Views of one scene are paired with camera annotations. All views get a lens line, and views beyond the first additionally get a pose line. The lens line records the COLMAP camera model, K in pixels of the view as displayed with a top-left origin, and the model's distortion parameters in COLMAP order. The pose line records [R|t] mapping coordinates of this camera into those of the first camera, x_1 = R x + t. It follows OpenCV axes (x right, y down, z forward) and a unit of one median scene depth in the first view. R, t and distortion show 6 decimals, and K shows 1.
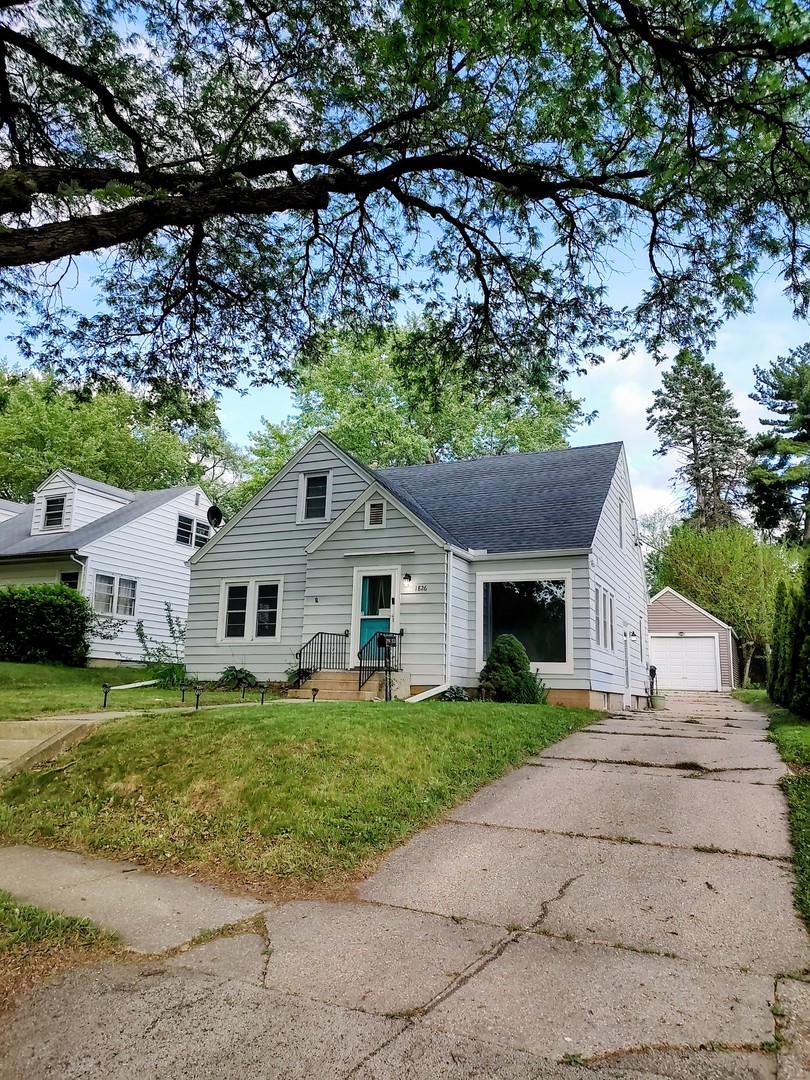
lens RADIAL K [[756.3, 0, 405.0], [0, 756.3, 539.6], [0, 0, 1]] dist [0.002317, 0.000299]
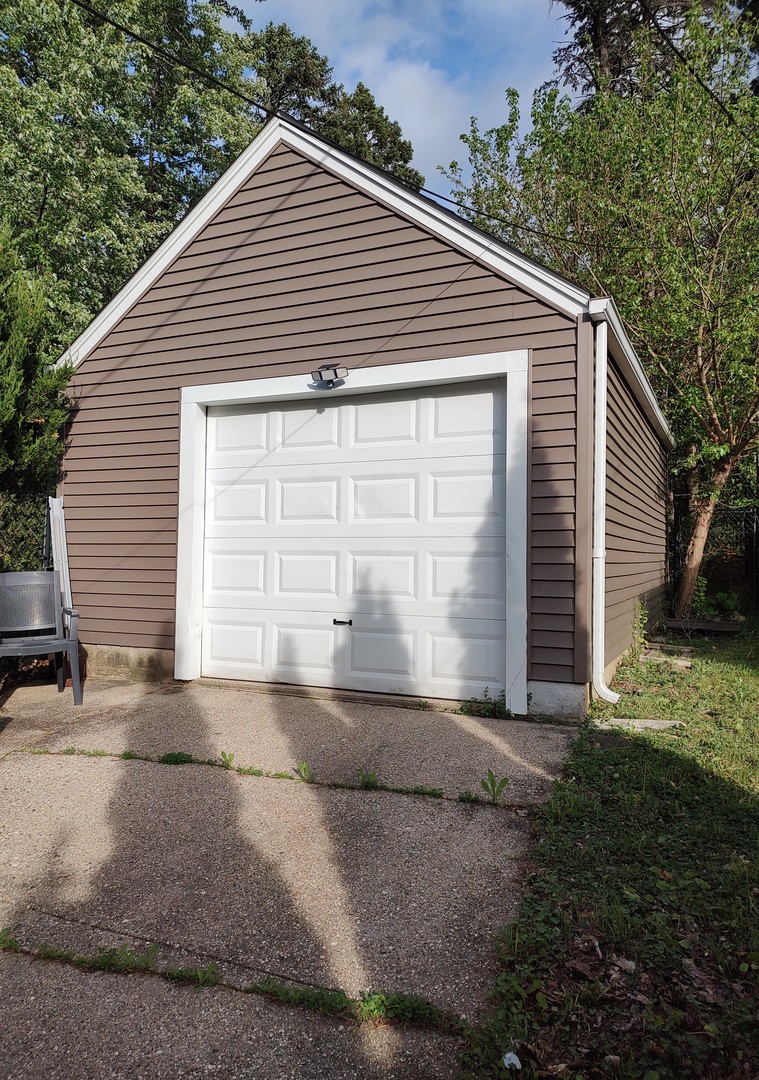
lens RADIAL K [[763.5, 0, 379.1], [0, 763.5, 542.0], [0, 0, 1]] dist [-0.000153, 0.000011]
pose [[0.999439, -0.024203, 0.023155, 0.370599], [0.019674, 0.983652, 0.179001, 0.130200], [-0.027108, -0.178445, 0.983576, 0.821027]]
